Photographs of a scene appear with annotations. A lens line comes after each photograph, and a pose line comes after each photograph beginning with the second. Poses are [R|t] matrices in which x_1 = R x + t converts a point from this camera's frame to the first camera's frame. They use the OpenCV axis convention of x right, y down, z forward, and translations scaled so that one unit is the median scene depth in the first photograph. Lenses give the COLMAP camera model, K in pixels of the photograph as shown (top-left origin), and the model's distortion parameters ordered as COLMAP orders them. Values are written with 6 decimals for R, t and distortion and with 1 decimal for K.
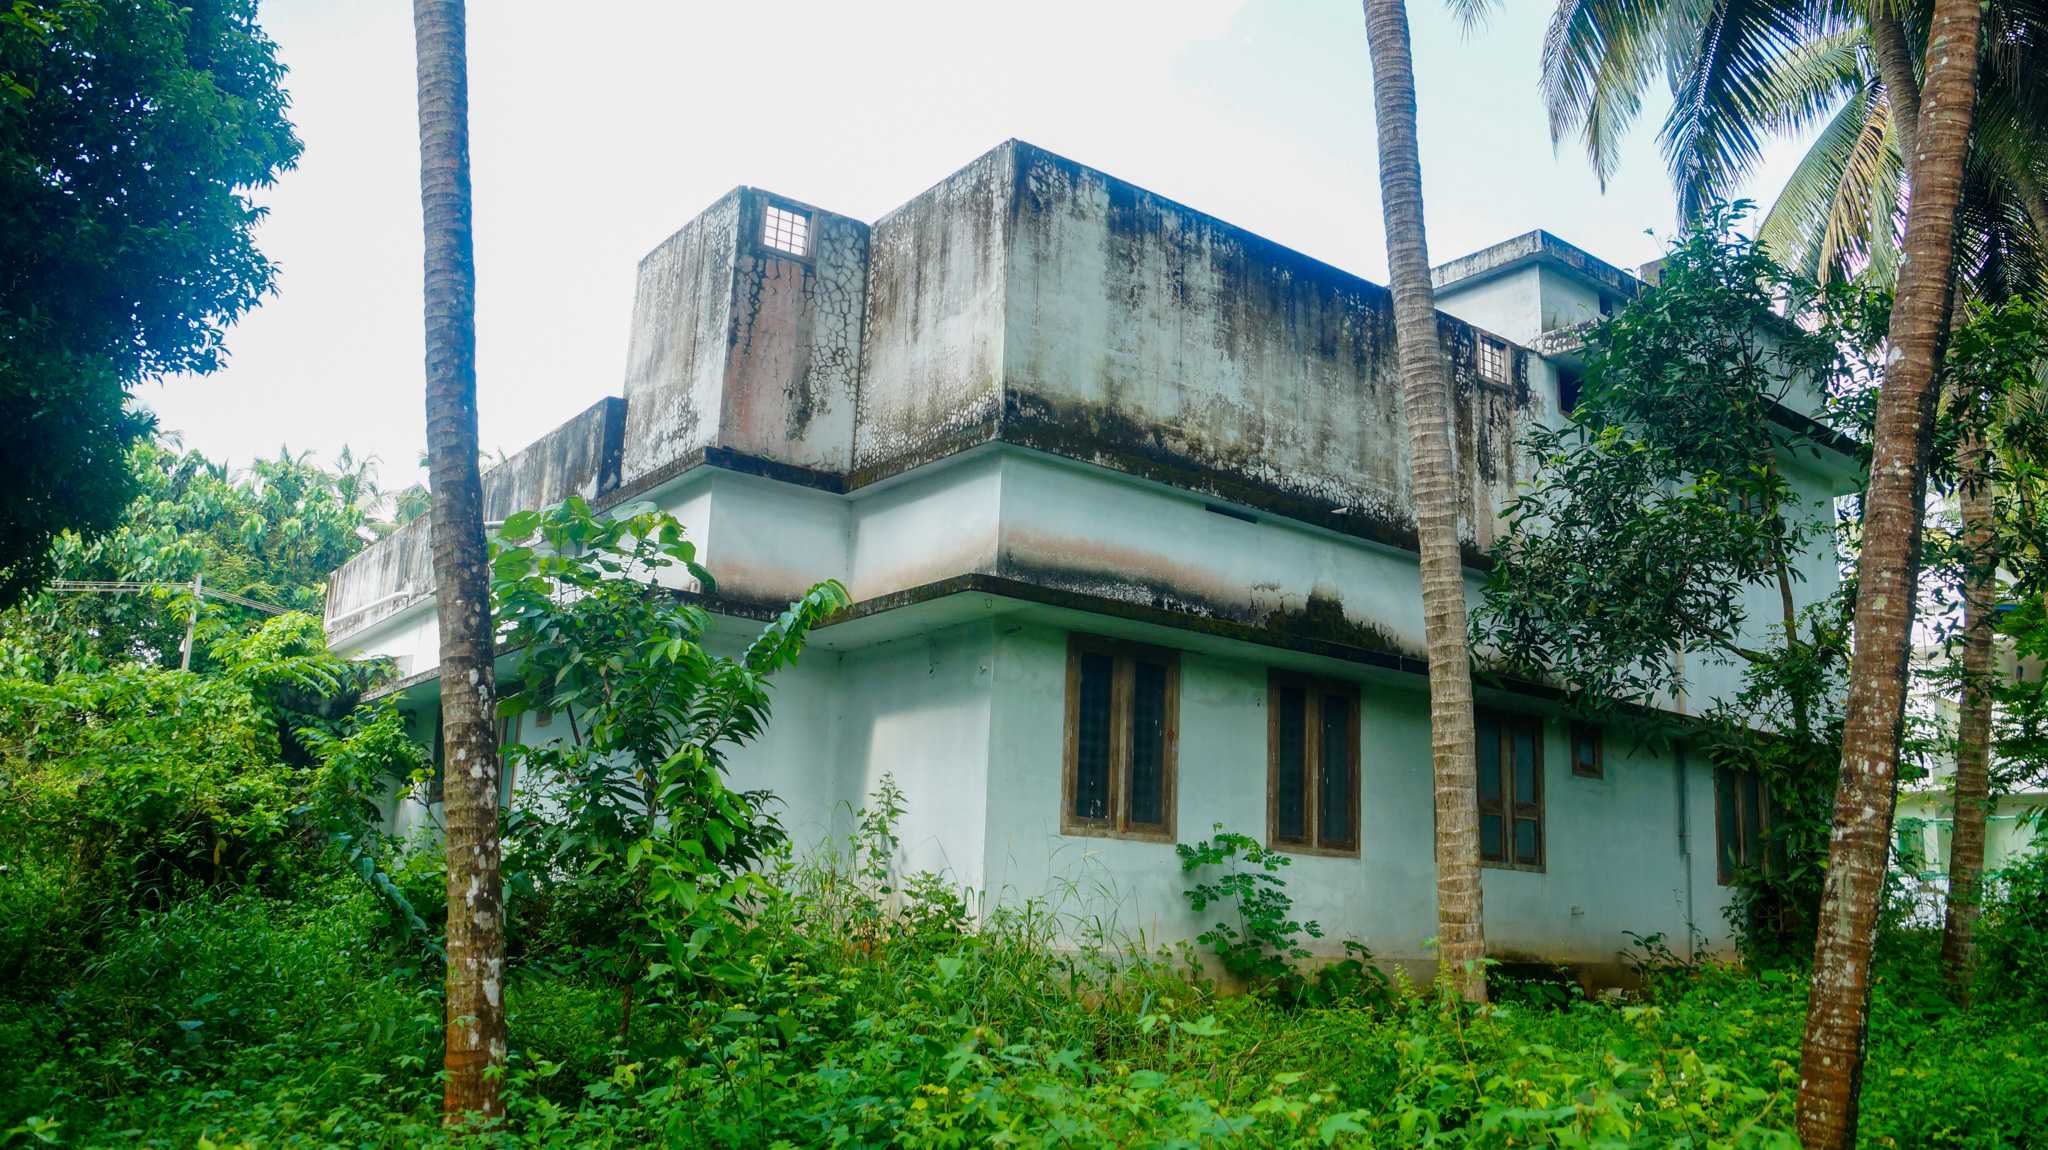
lens RADIAL K [[1628.4, 0, 1027.6], [0, 1628.4, 575.6], [0, 0, 1]] dist [-0.188476, 0.139633]
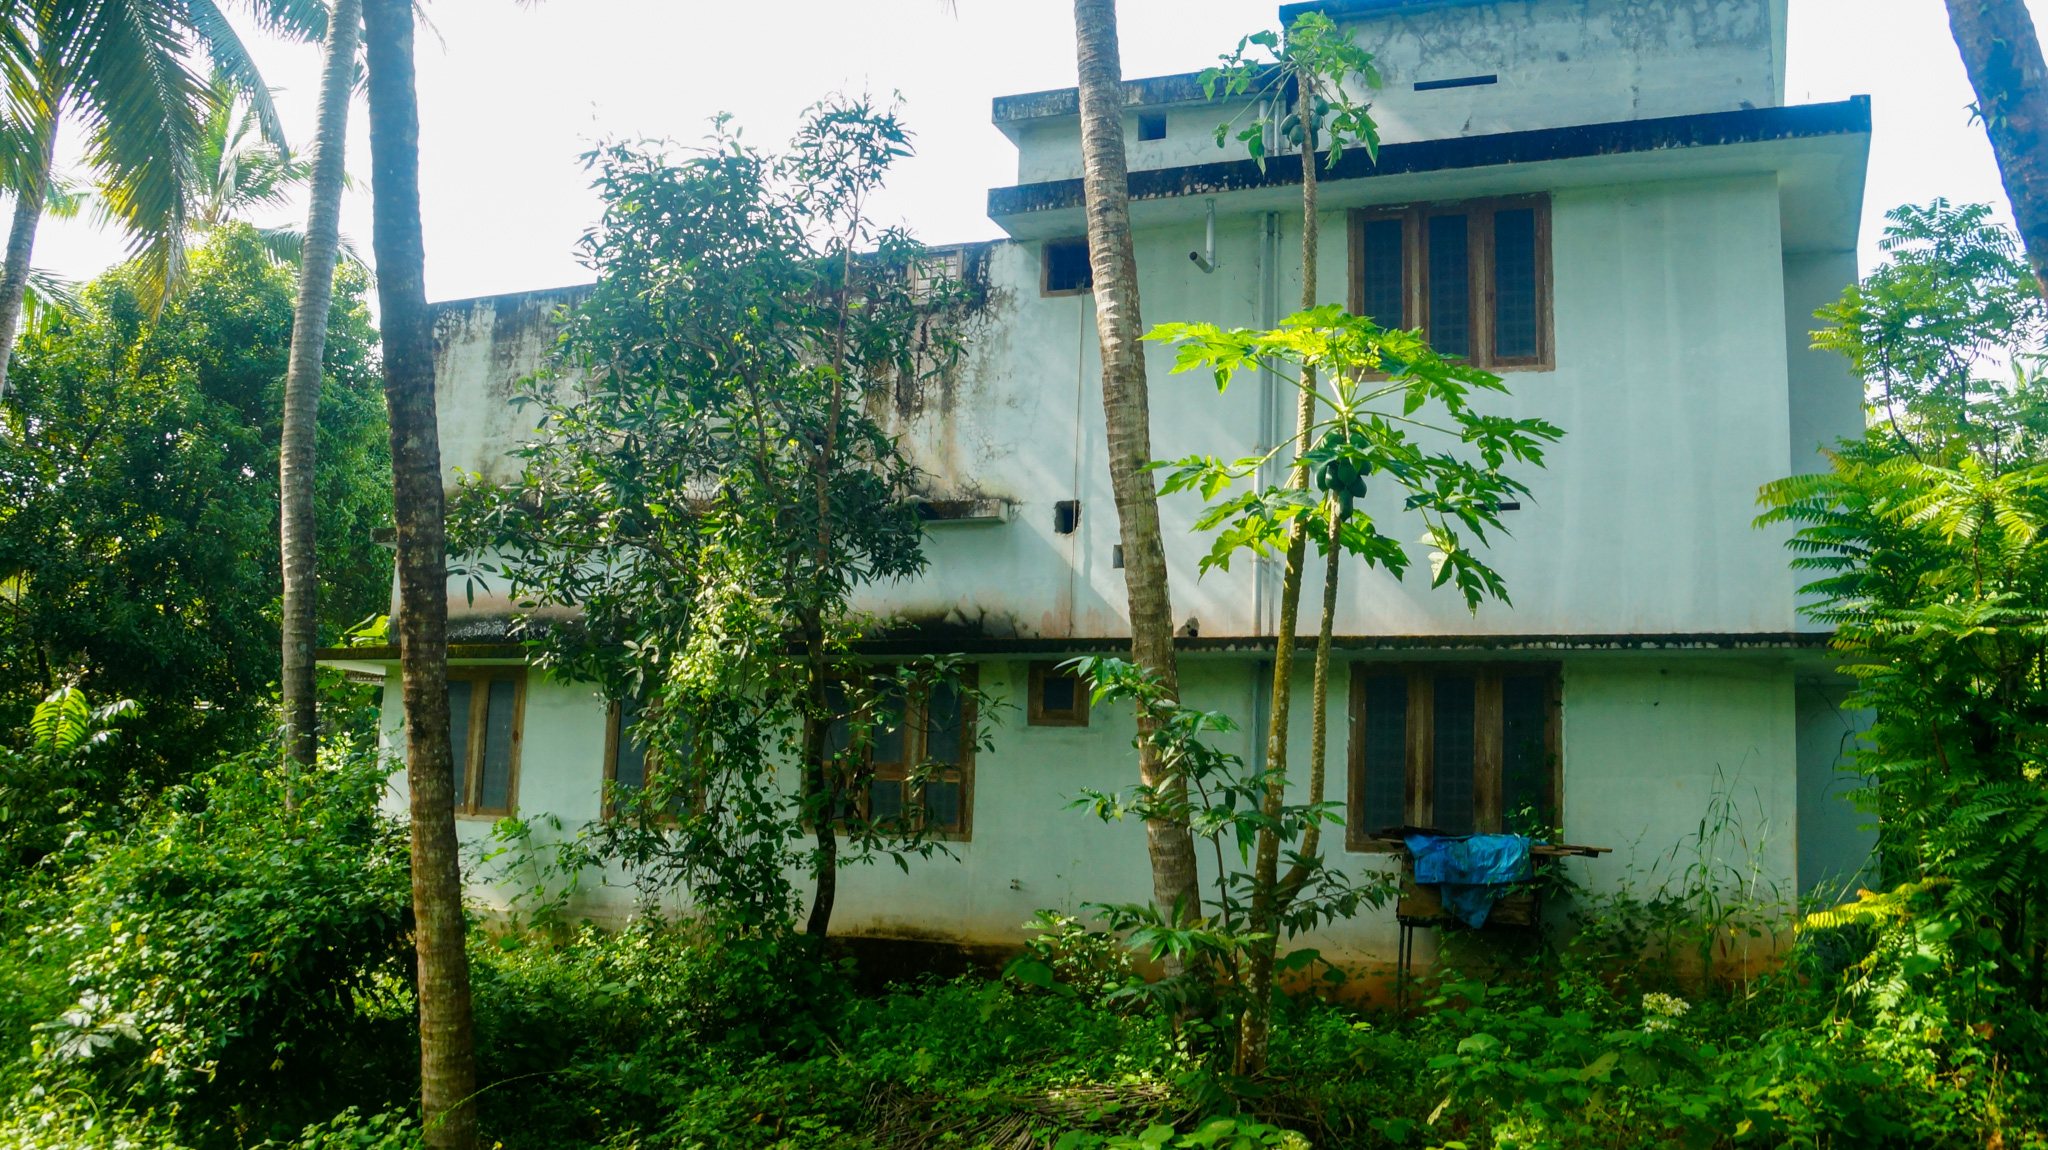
lens RADIAL K [[1628.4, 0, 1025.9], [0, 1628.4, 575.8], [0, 0, 1]] dist [-0.188476, 0.139633]
pose [[0.540150, -0.145059, -0.828973, 1.227705], [0.183682, 0.981605, -0.052082, 0.104201], [0.821279, -0.124135, 0.556859, 0.596370]]
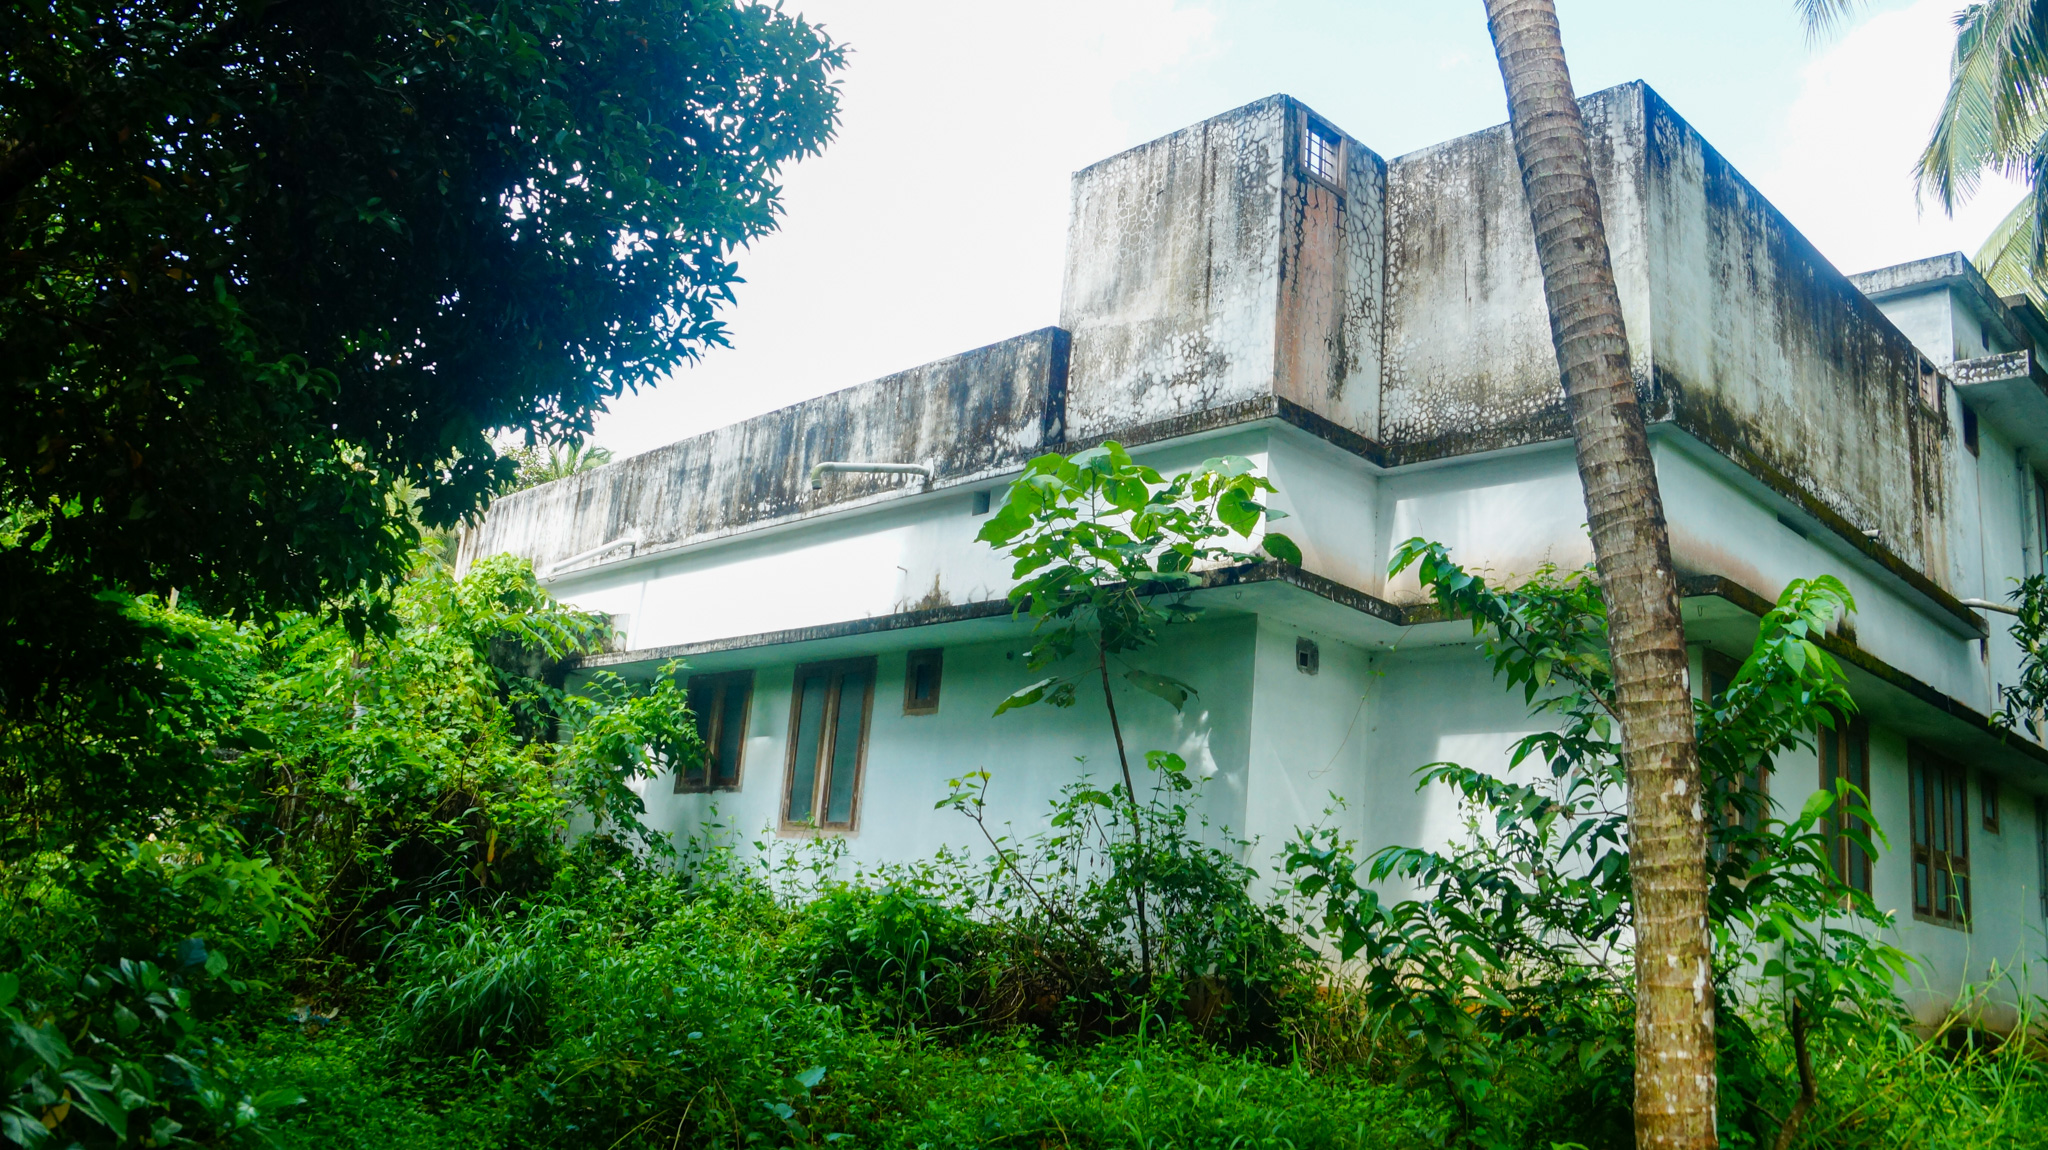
lens RADIAL K [[1628.4, 0, 1020.8], [0, 1628.4, 580.4], [0, 0, 1]] dist [-0.188476, 0.139633]
pose [[0.991581, 0.073768, 0.106423, -0.382056], [-0.074403, 0.997226, 0.002002, 0.021183], [-0.105981, -0.009904, 0.994319, 0.172201]]
